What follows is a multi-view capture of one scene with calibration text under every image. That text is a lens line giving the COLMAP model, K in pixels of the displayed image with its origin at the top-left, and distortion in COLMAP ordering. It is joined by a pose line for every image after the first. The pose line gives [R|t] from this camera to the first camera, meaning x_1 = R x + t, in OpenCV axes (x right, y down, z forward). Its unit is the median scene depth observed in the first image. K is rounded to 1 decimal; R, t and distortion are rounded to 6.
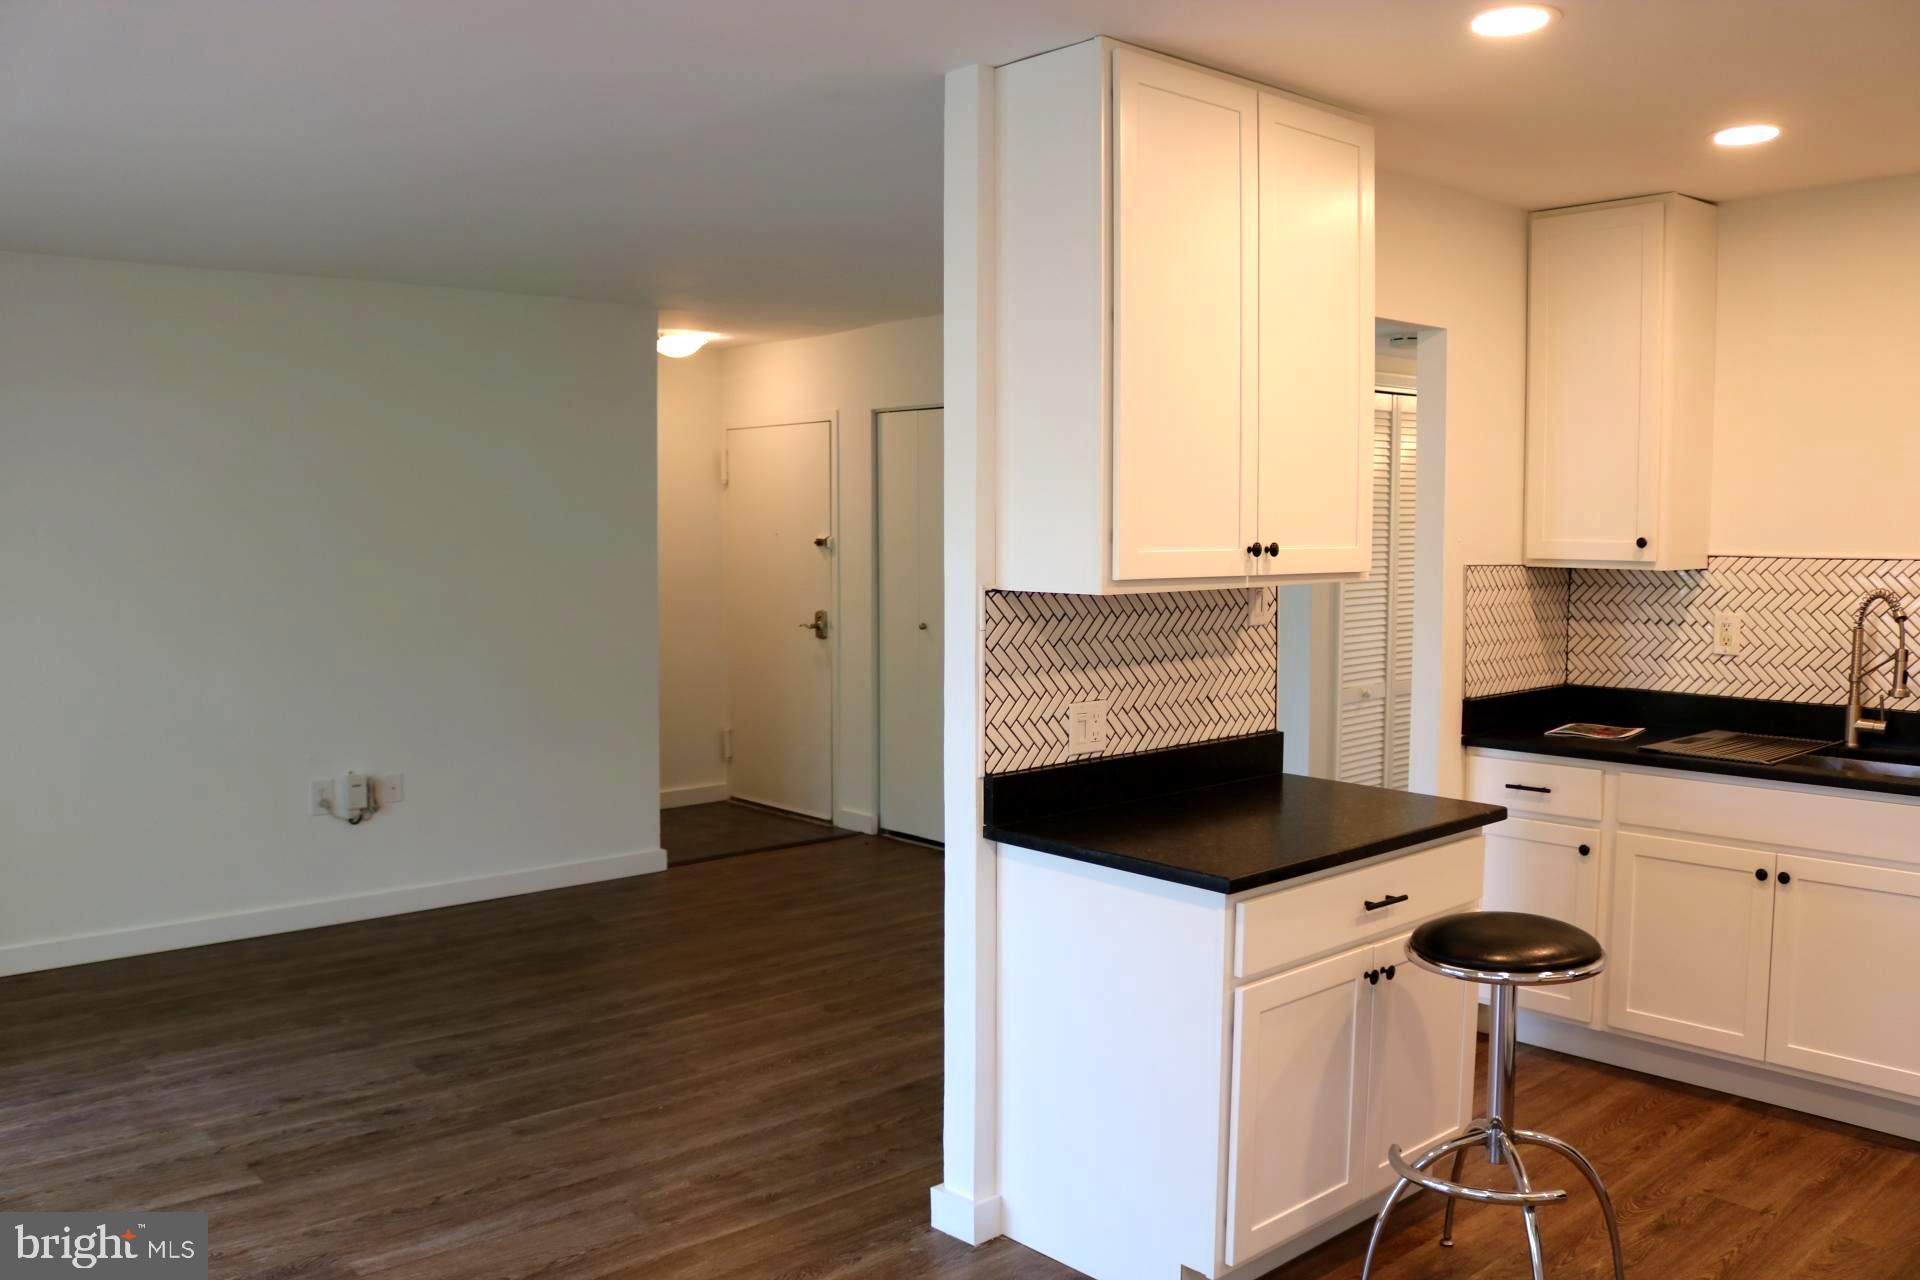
lens RADIAL K [[1612.7, 0, 959.7], [0, 1612.7, 645.1], [0, 0, 1]] dist [-0.119171, 0.082458]
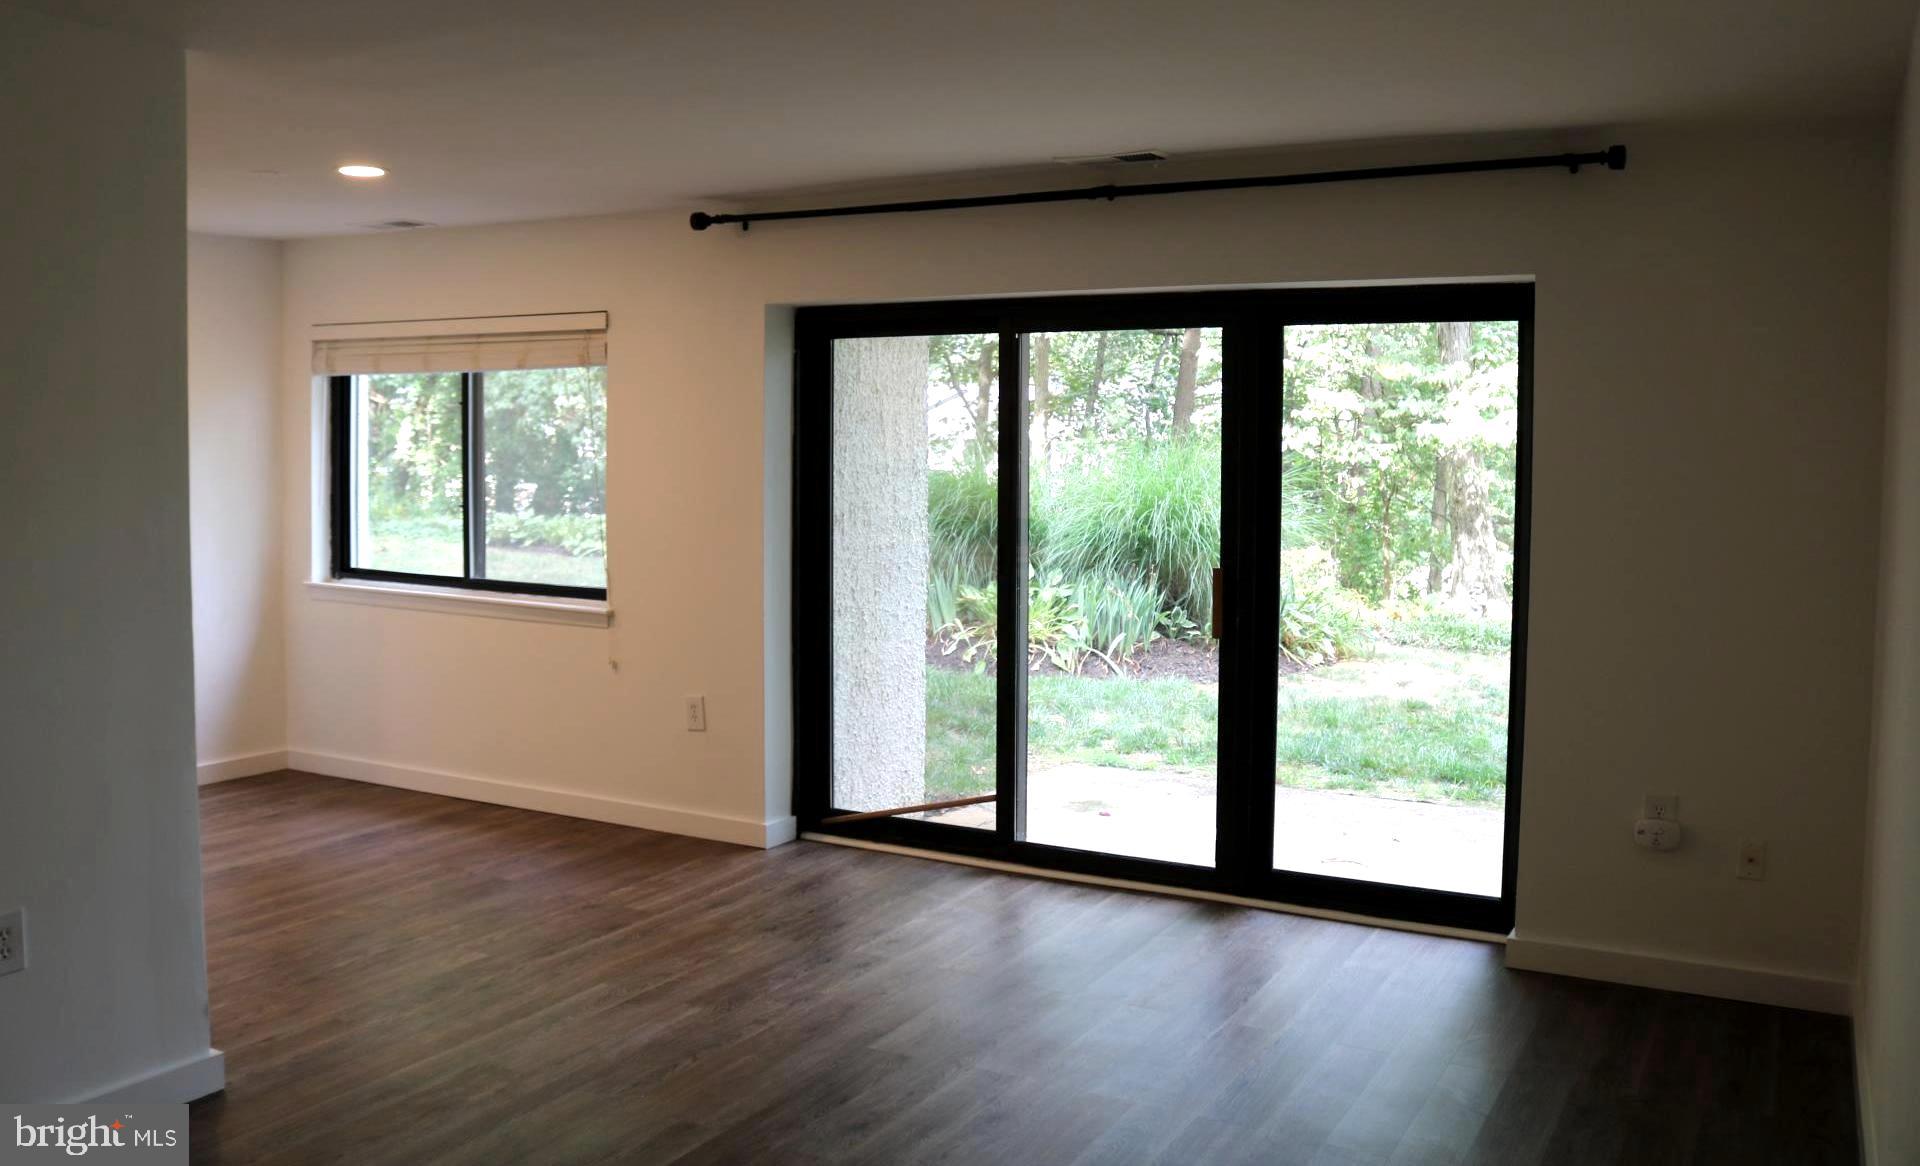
lens RADIAL K [[1576.5, 0, 951.5], [0, 1576.5, 529.3], [0, 0, 1]] dist [-0.140427, 0.087932]
pose [[-0.946987, 0.011960, -0.321050, -0.119180], [-0.029868, 0.991702, 0.125044, -0.120850], [0.319881, 0.128004, -0.938771, 1.542604]]
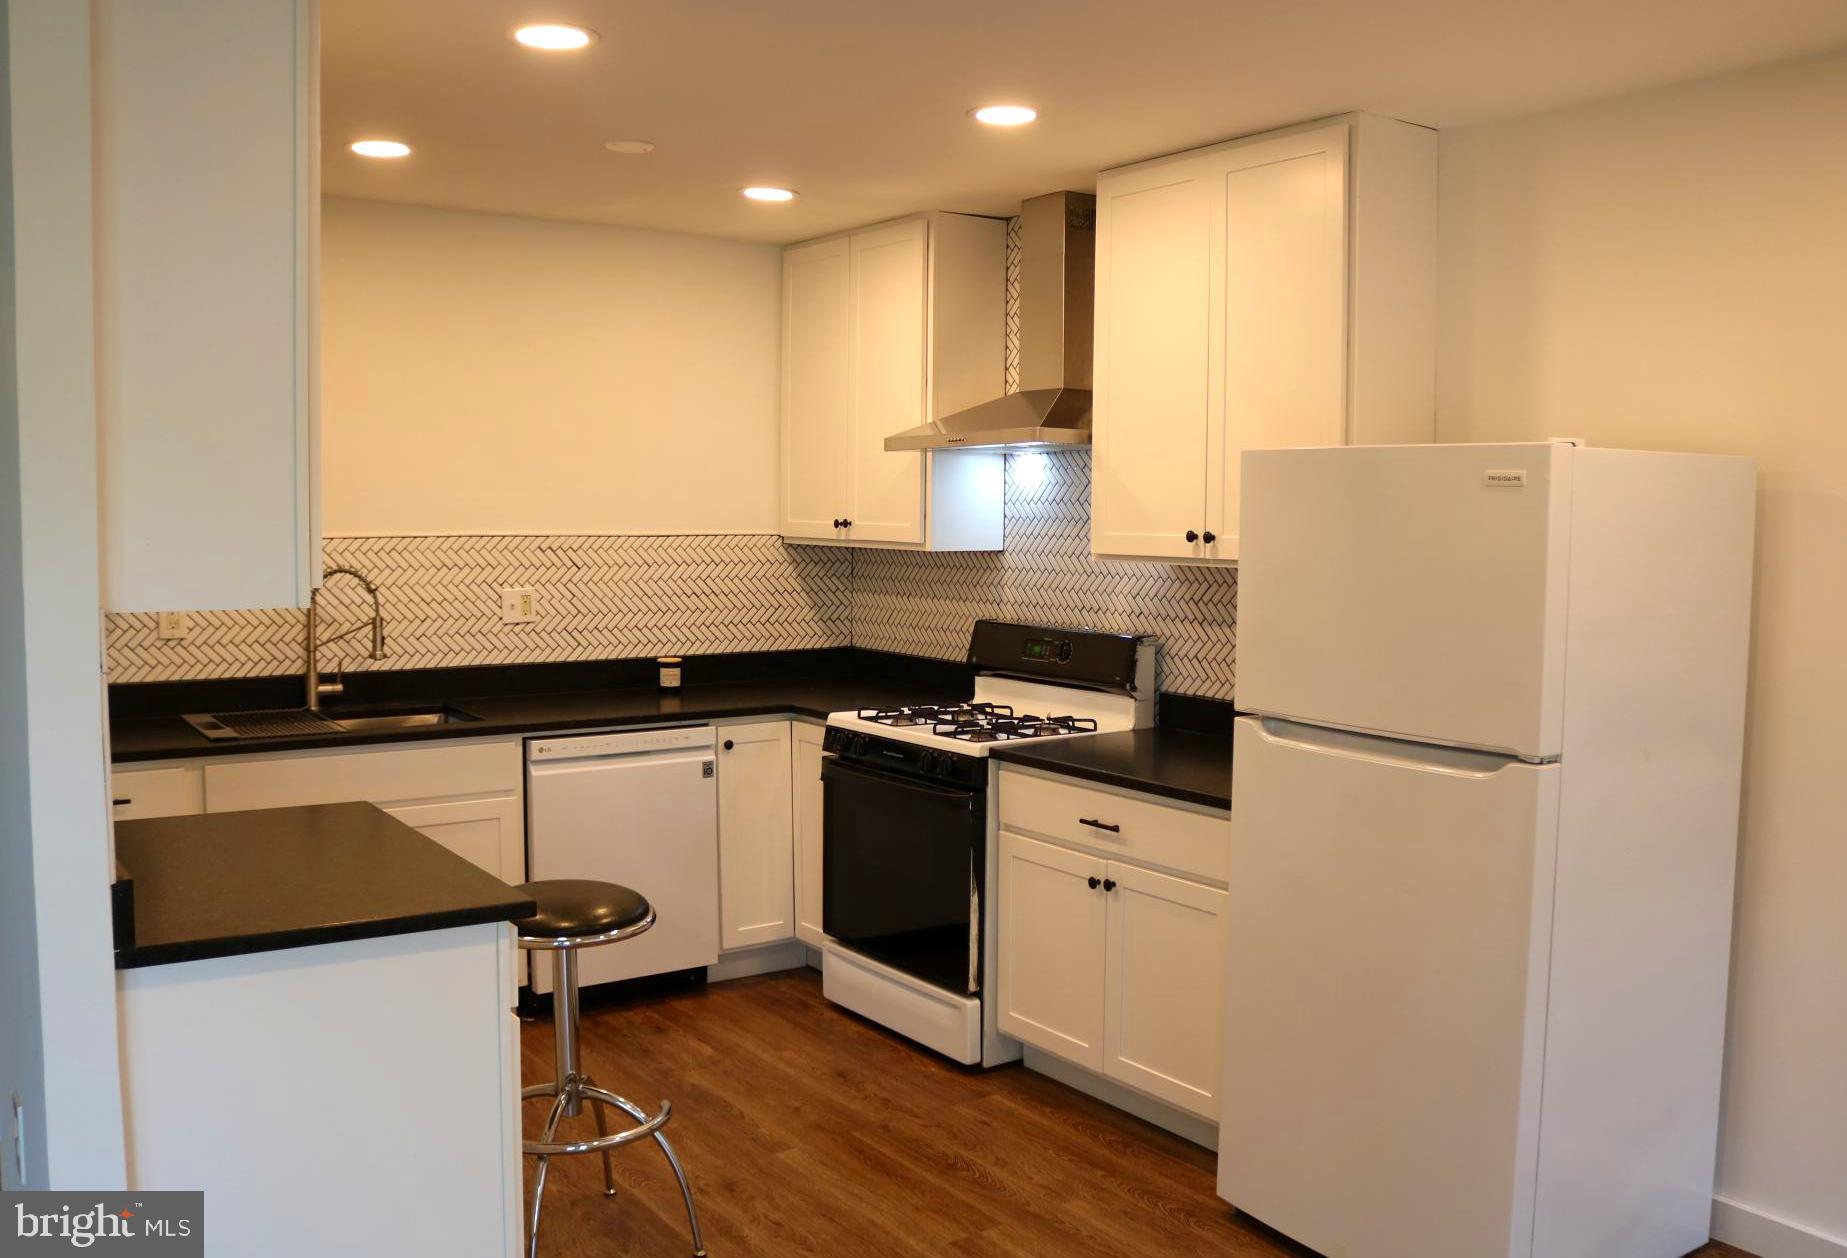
lens RADIAL K [[1583.2, 0, 954.6], [0, 1583.2, 631.7], [0, 0, 1]] dist [-0.129322, 0.033413]
pose [[0.096579, -0.076451, 0.992385, -0.416511], [0.063251, 0.995502, 0.070535, -0.034529], [-0.993314, 0.055957, 0.100980, 0.406137]]
